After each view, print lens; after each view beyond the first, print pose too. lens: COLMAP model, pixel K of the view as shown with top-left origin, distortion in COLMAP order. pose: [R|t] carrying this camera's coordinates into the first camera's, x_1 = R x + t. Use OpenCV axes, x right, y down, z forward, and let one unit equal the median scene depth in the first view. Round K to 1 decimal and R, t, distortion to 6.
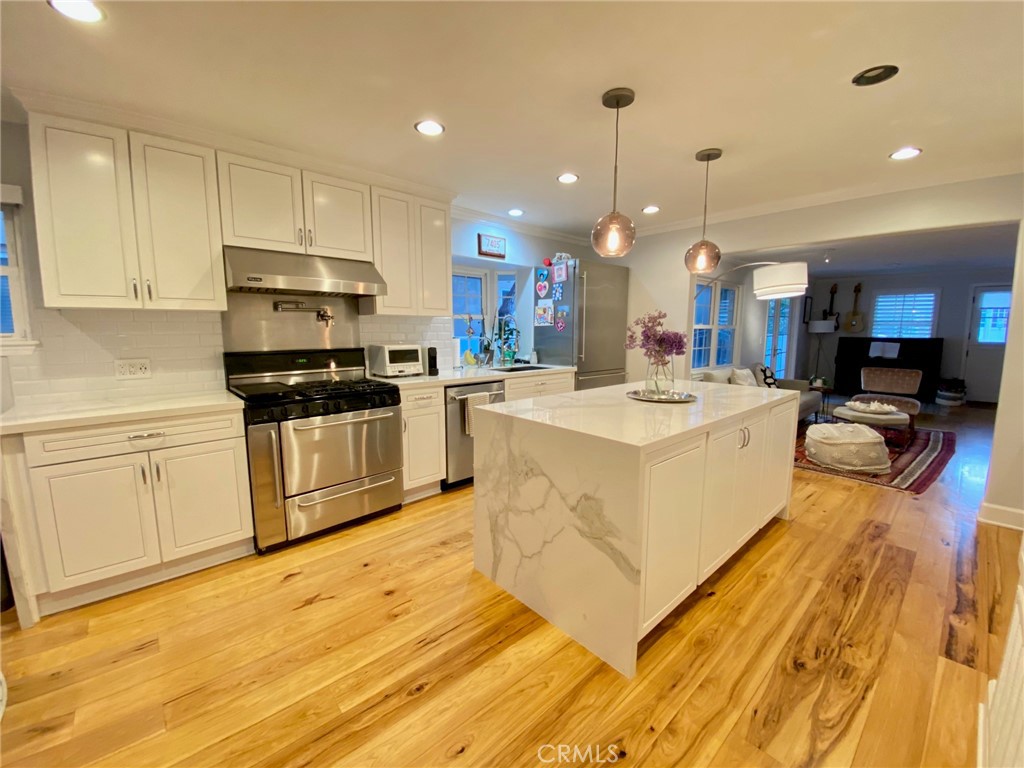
lens RADIAL K [[405.9, 0, 512.0], [0, 405.9, 384.0], [0, 0, 1]] dist [0.001225, -0.014636]
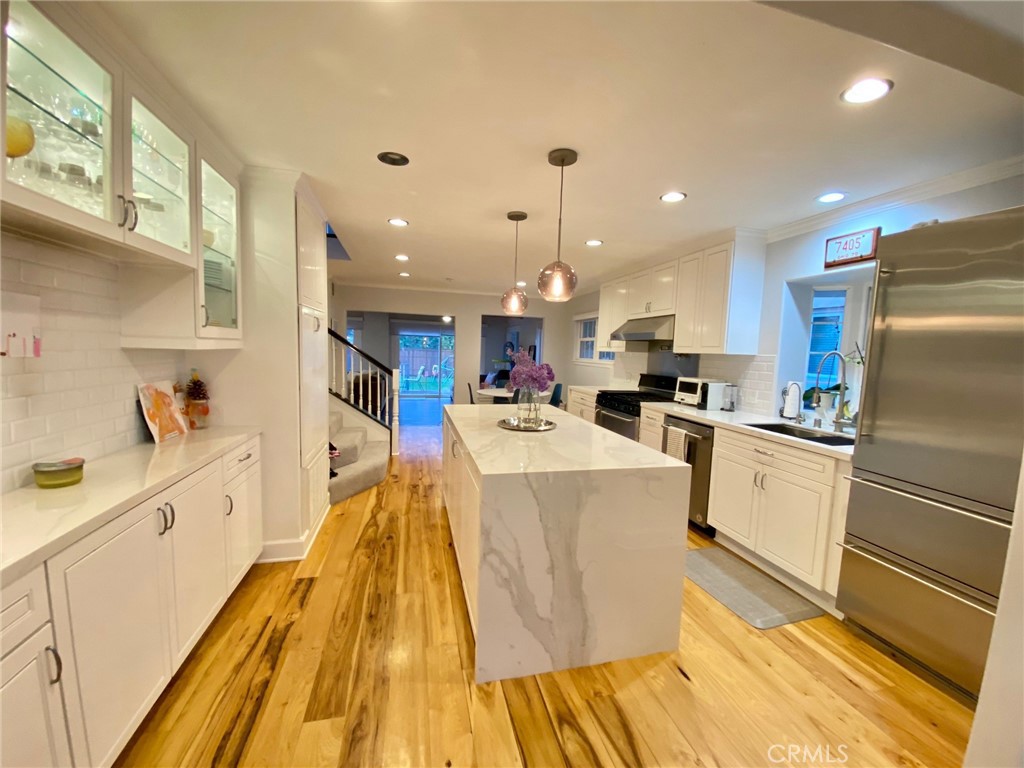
lens RADIAL K [[405.9, 0, 512.0], [0, 405.9, 384.0], [0, 0, 1]] dist [0.001225, -0.014636]
pose [[-0.459156, 0.063632, -0.886074, 1.433710], [-0.144231, 0.978858, 0.145035, -0.248171], [0.876569, 0.194393, -0.440271, 1.507644]]
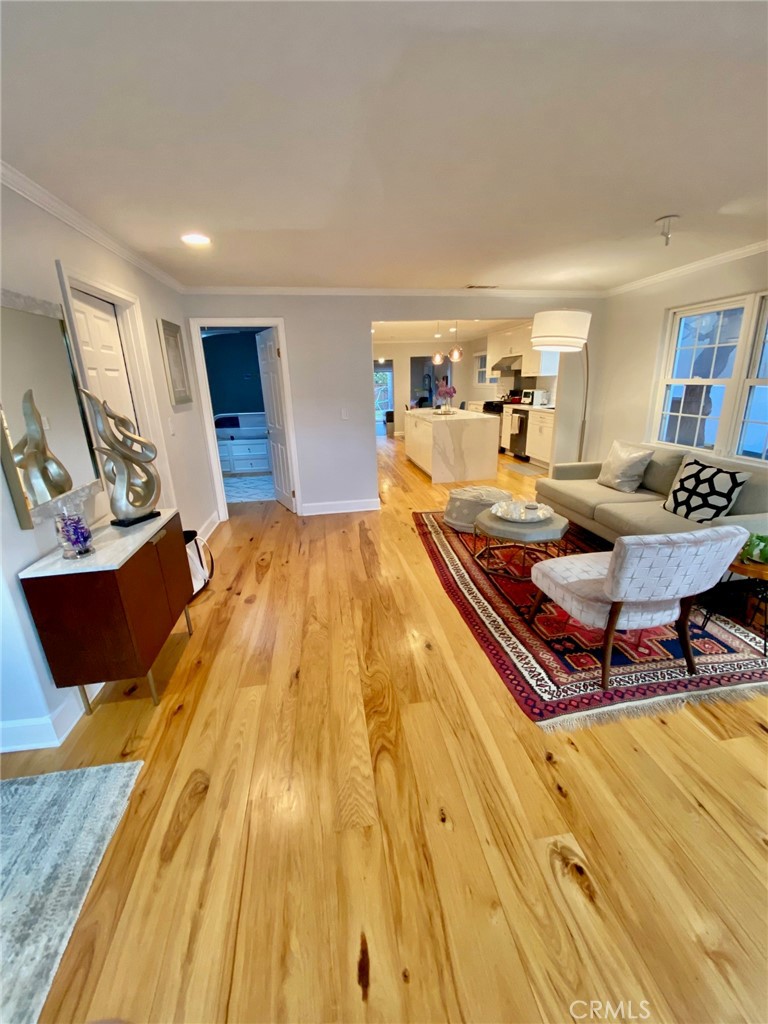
lens RADIAL K [[405.9, 0, 384.0], [0, 405.9, 512.0], [0, 0, 1]] dist [0.001225, -0.014636]
pose [[-0.538151, 0.278973, -0.795341, 3.115716], [-0.075487, 0.923890, 0.375140, -0.364655], [0.839461, 0.261920, -0.476134, 2.251078]]
